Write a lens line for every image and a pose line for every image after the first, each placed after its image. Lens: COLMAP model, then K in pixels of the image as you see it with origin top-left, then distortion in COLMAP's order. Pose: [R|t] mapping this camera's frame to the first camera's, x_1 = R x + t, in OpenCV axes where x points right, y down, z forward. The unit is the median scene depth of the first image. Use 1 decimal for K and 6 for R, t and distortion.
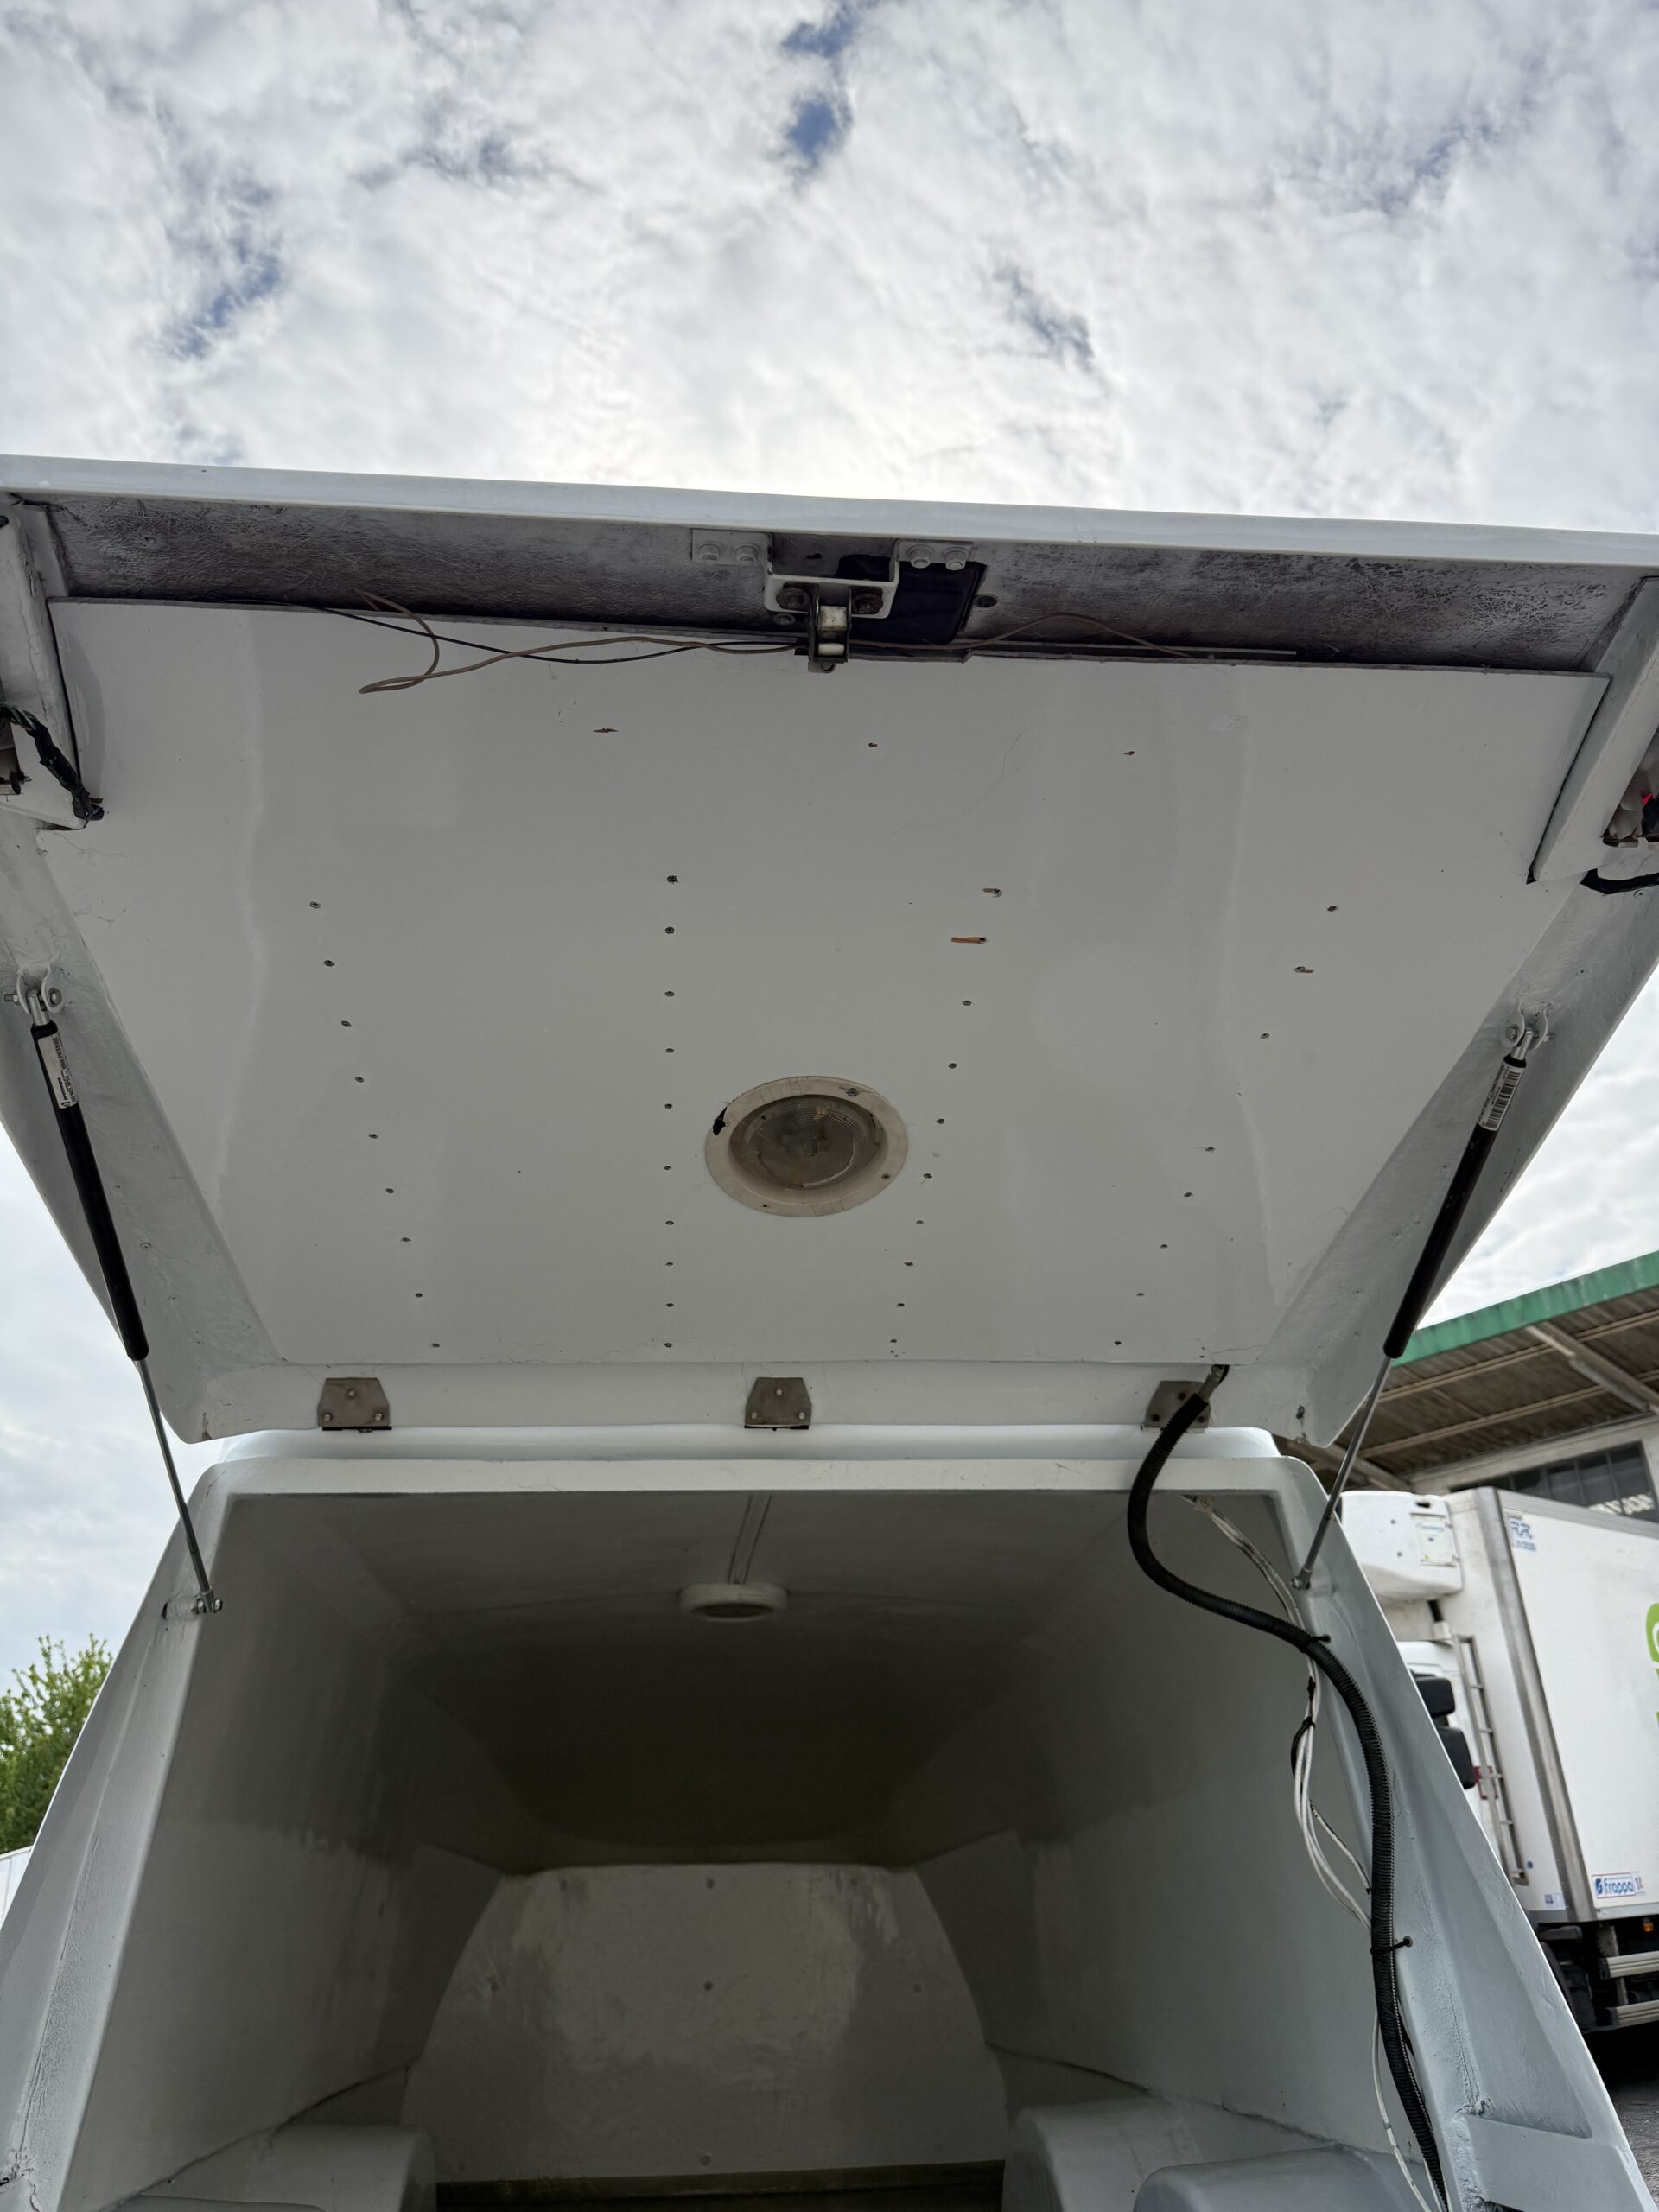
lens RADIAL K [[1498.6, 0, 893.8], [0, 1498.6, 1178.8], [0, 0, 1]] dist [0.069475, -0.123016]
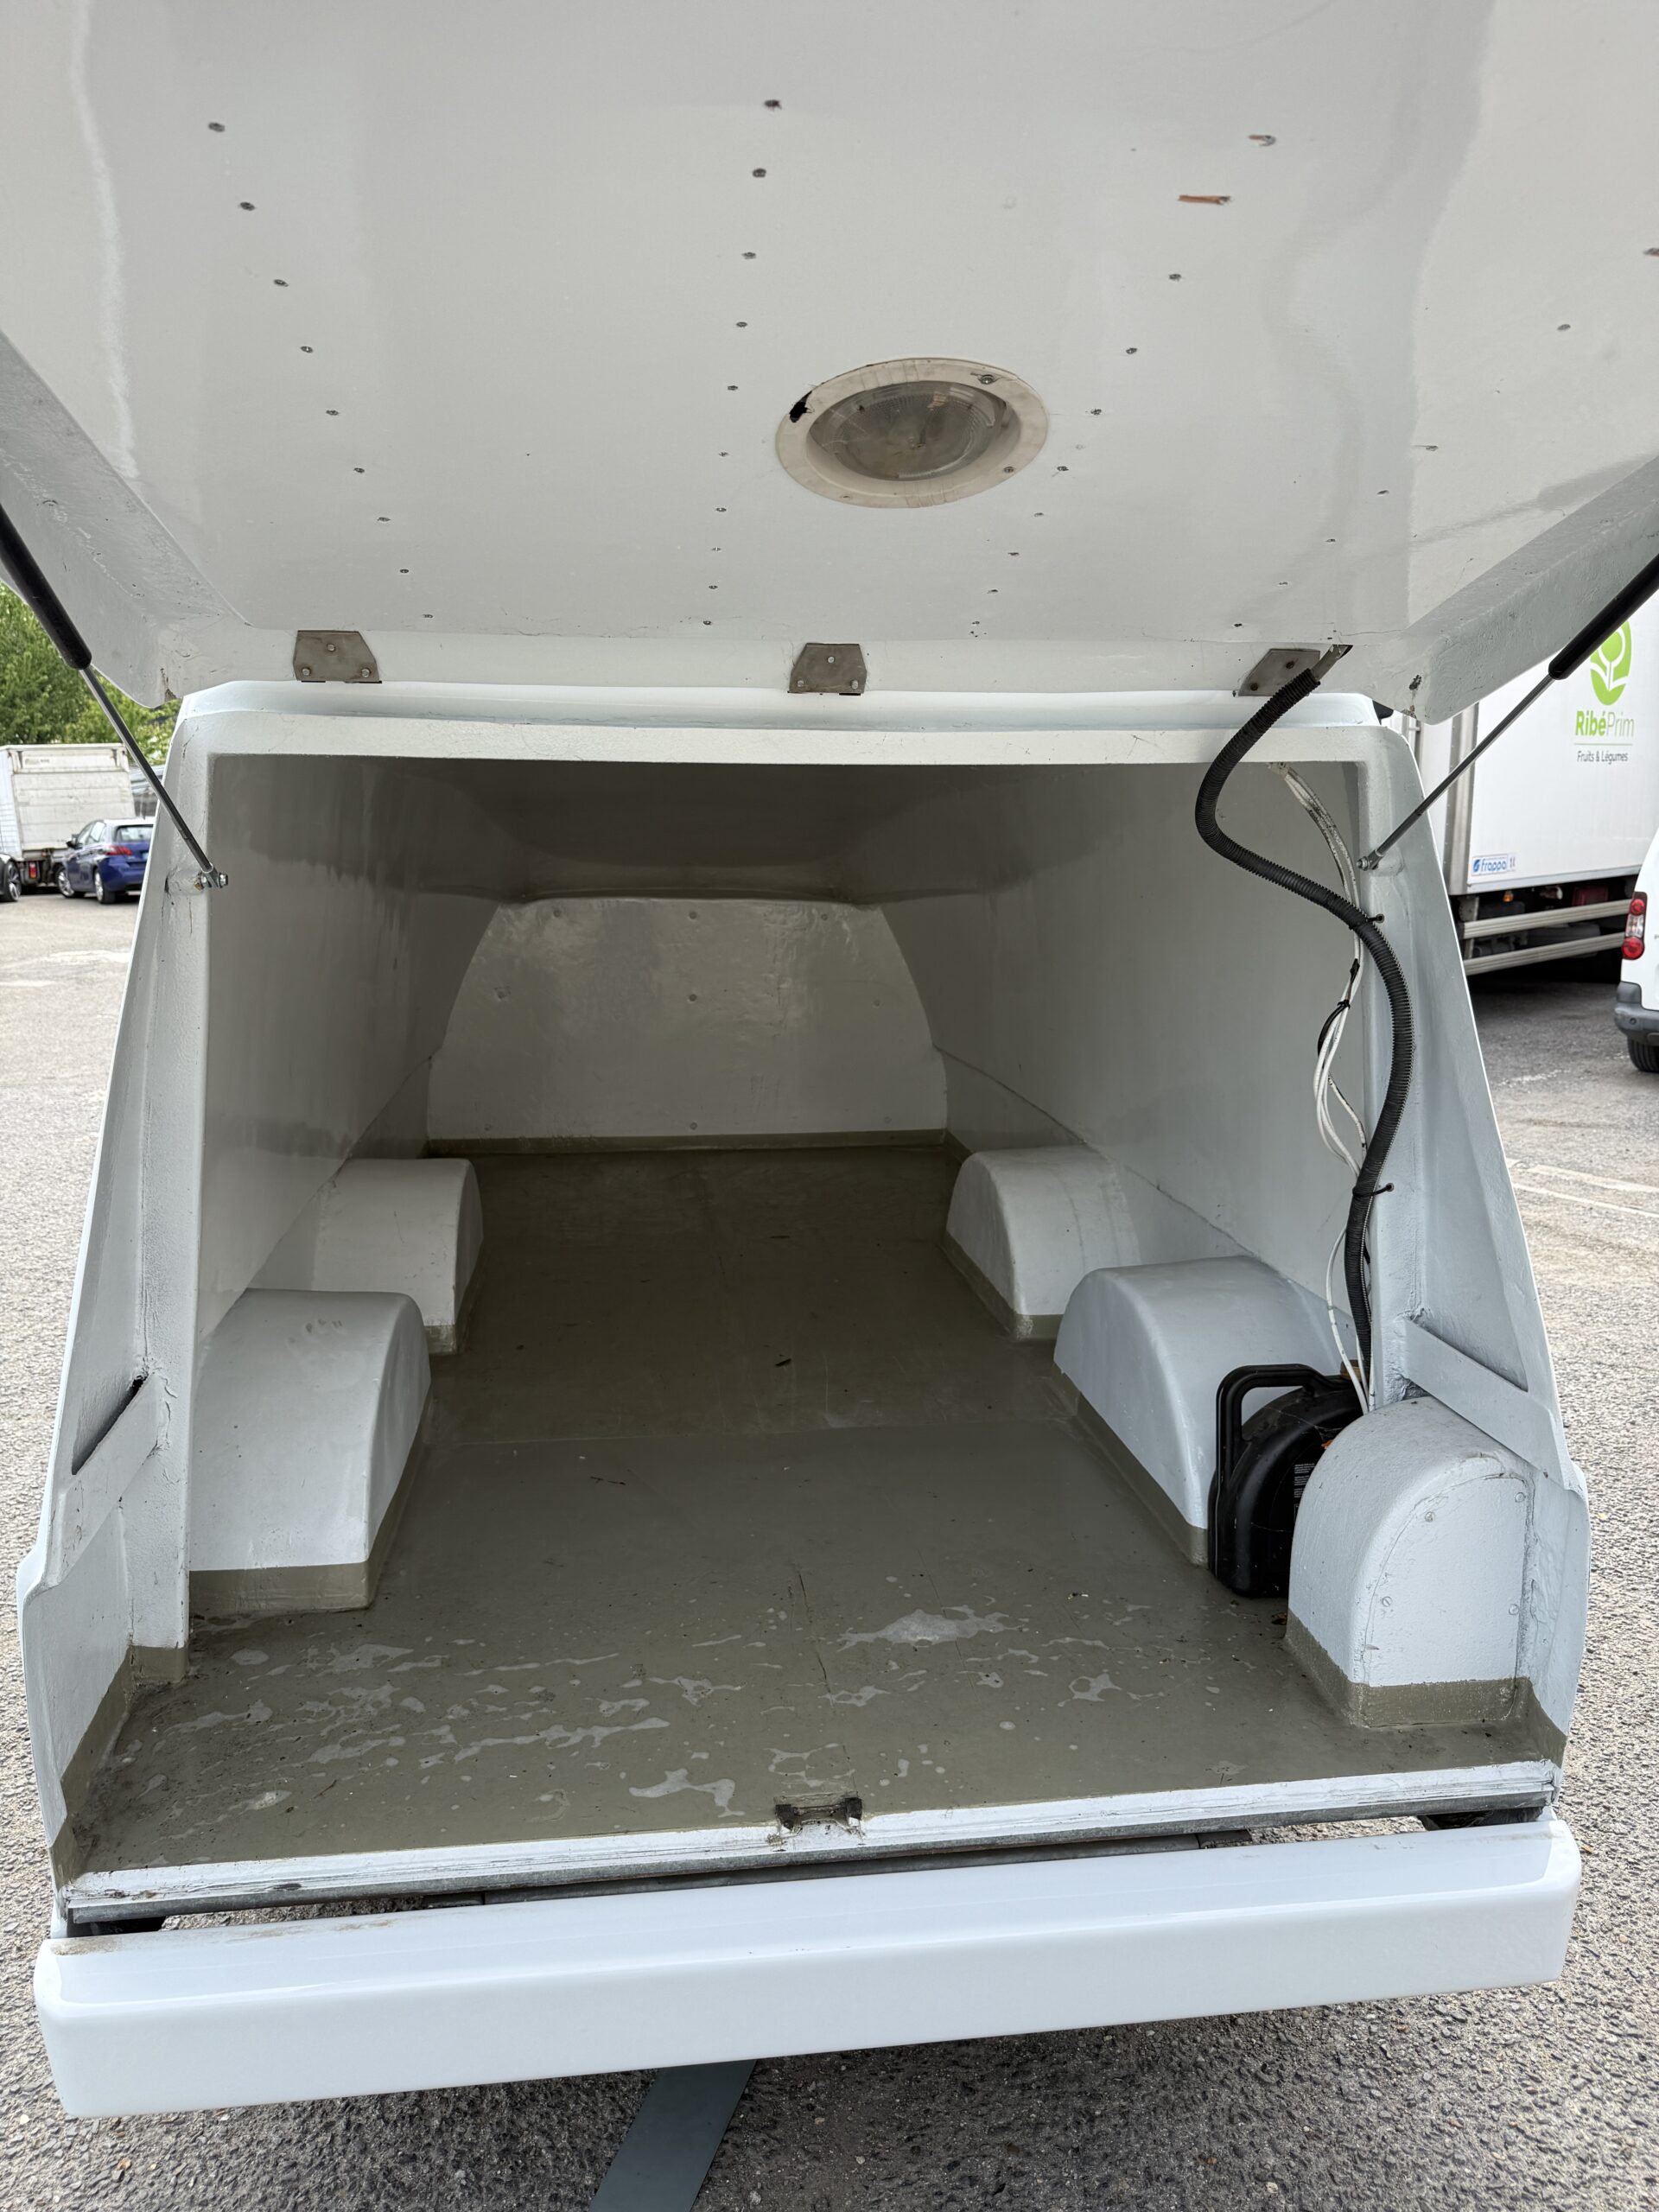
lens RADIAL K [[1498.6, 0, 893.8], [0, 1498.6, 1178.8], [0, 0, 1]] dist [0.069475, -0.123016]
pose [[0.998421, 0.045191, 0.033376, -0.052000], [-0.056170, 0.814209, 0.577849, -0.106510], [-0.001061, -0.578811, 0.815461, 0.121103]]
